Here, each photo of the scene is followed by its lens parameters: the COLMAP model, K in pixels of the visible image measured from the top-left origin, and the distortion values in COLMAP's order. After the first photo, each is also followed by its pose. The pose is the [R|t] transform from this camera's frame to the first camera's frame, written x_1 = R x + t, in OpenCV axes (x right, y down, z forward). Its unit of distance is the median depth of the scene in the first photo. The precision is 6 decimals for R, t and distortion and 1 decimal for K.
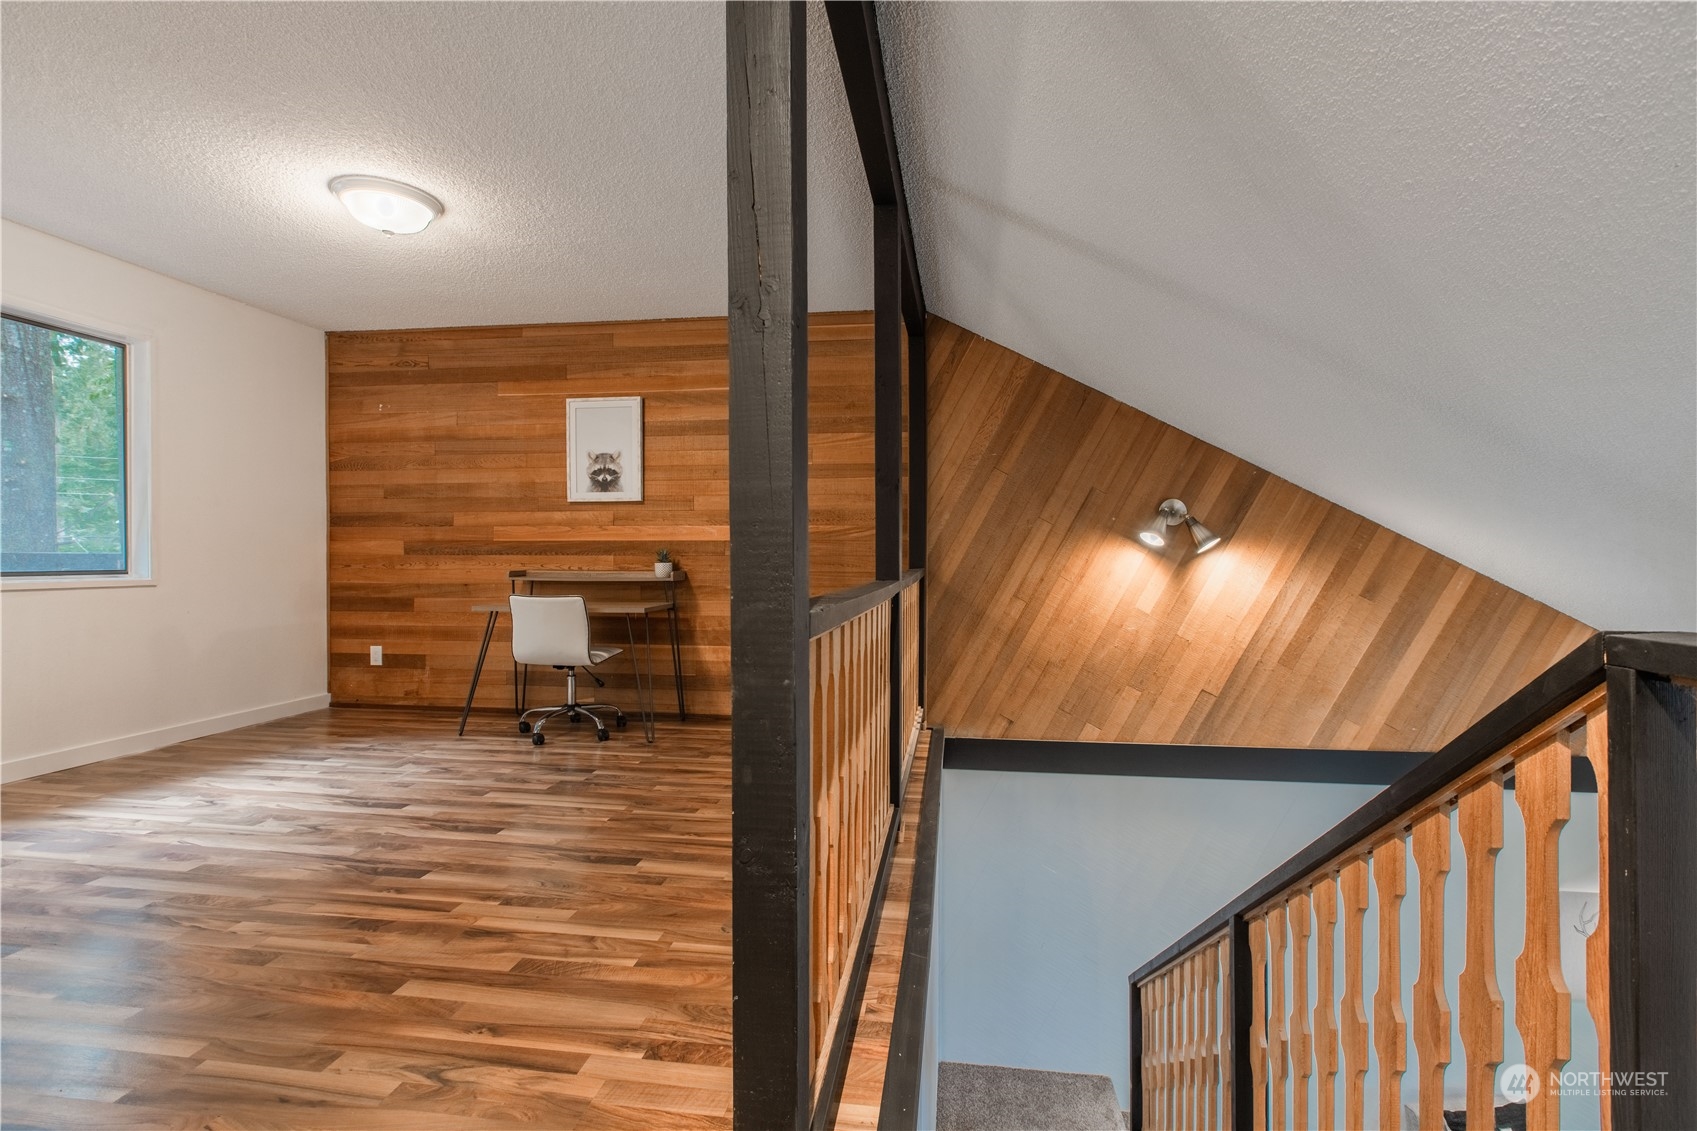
lens RADIAL K [[755.4, 0, 849.4], [0, 755.4, 561.7], [0, 0, 1]] dist [0.000731, -0.000238]
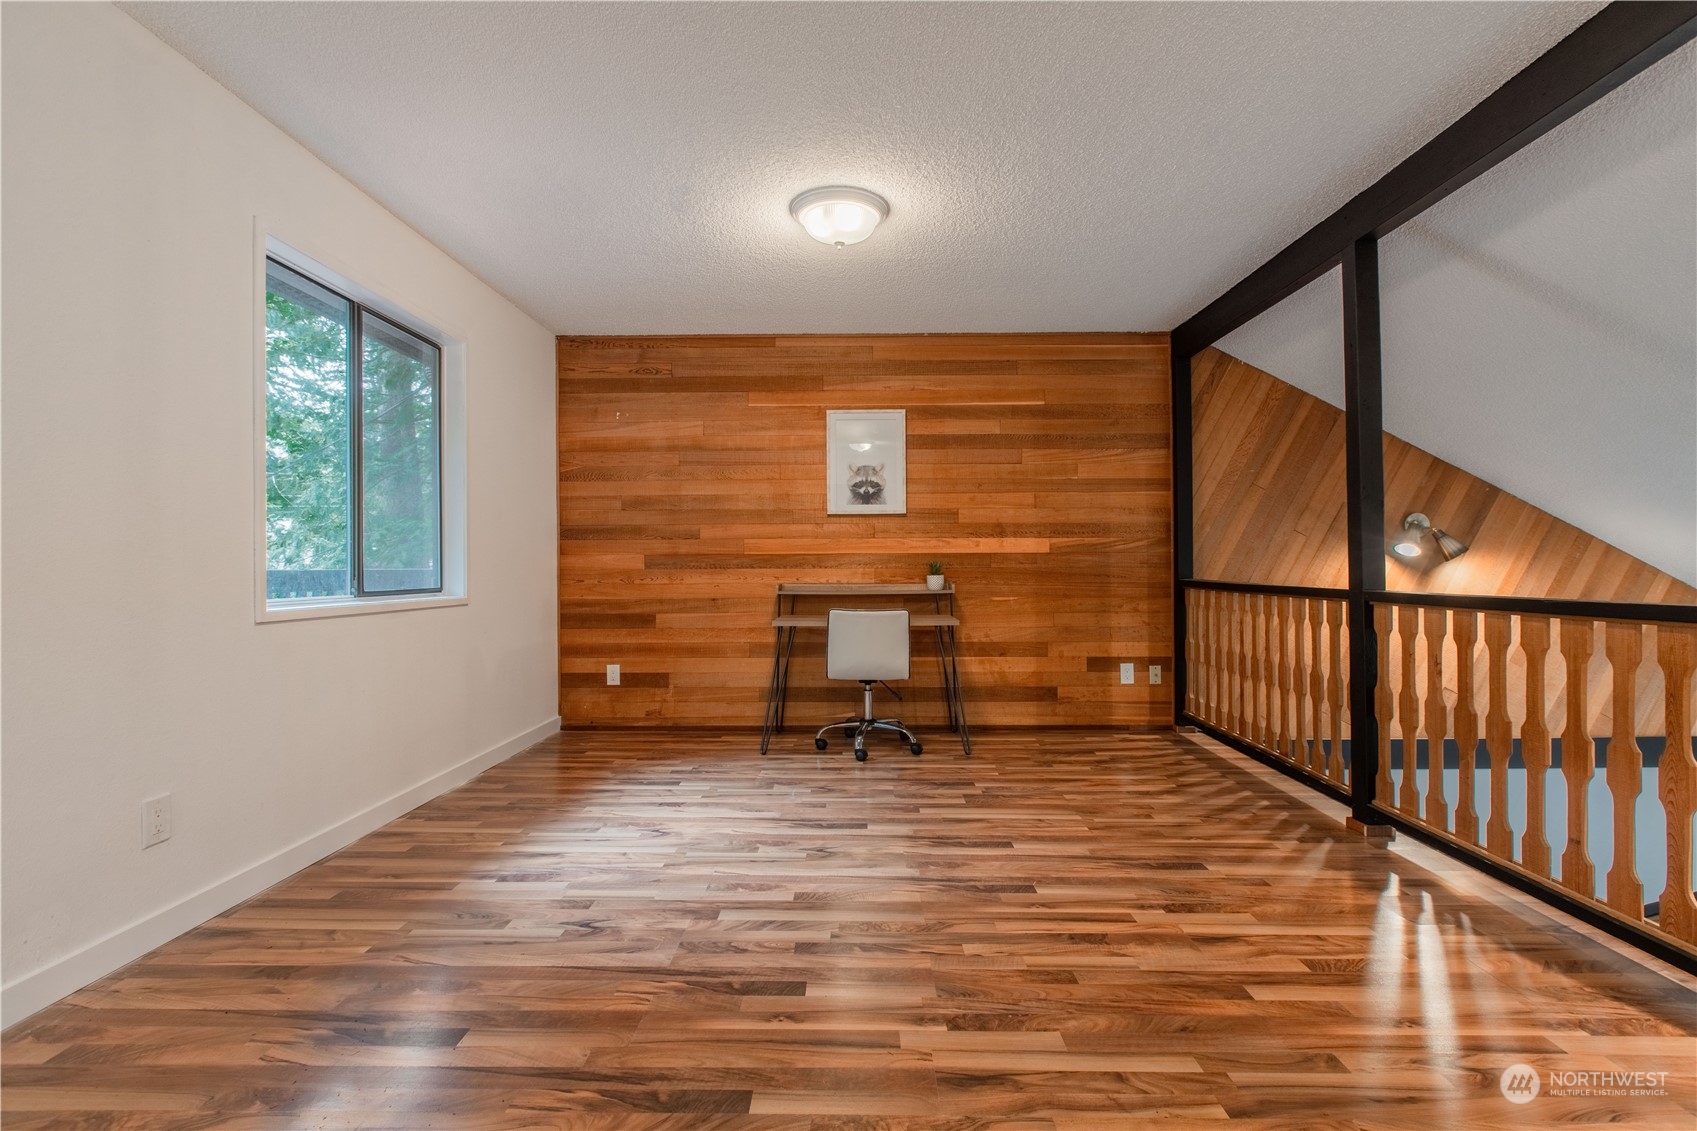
lens RADIAL K [[755.4, 0, 845.3], [0, 755.4, 562.5], [0, 0, 1]] dist [0.000731, -0.000238]
pose [[0.992627, -0.006301, 0.121046, -0.502789], [0.007729, 0.999906, -0.011337, -0.005255], [-0.120963, 0.012189, 0.992582, 0.016880]]
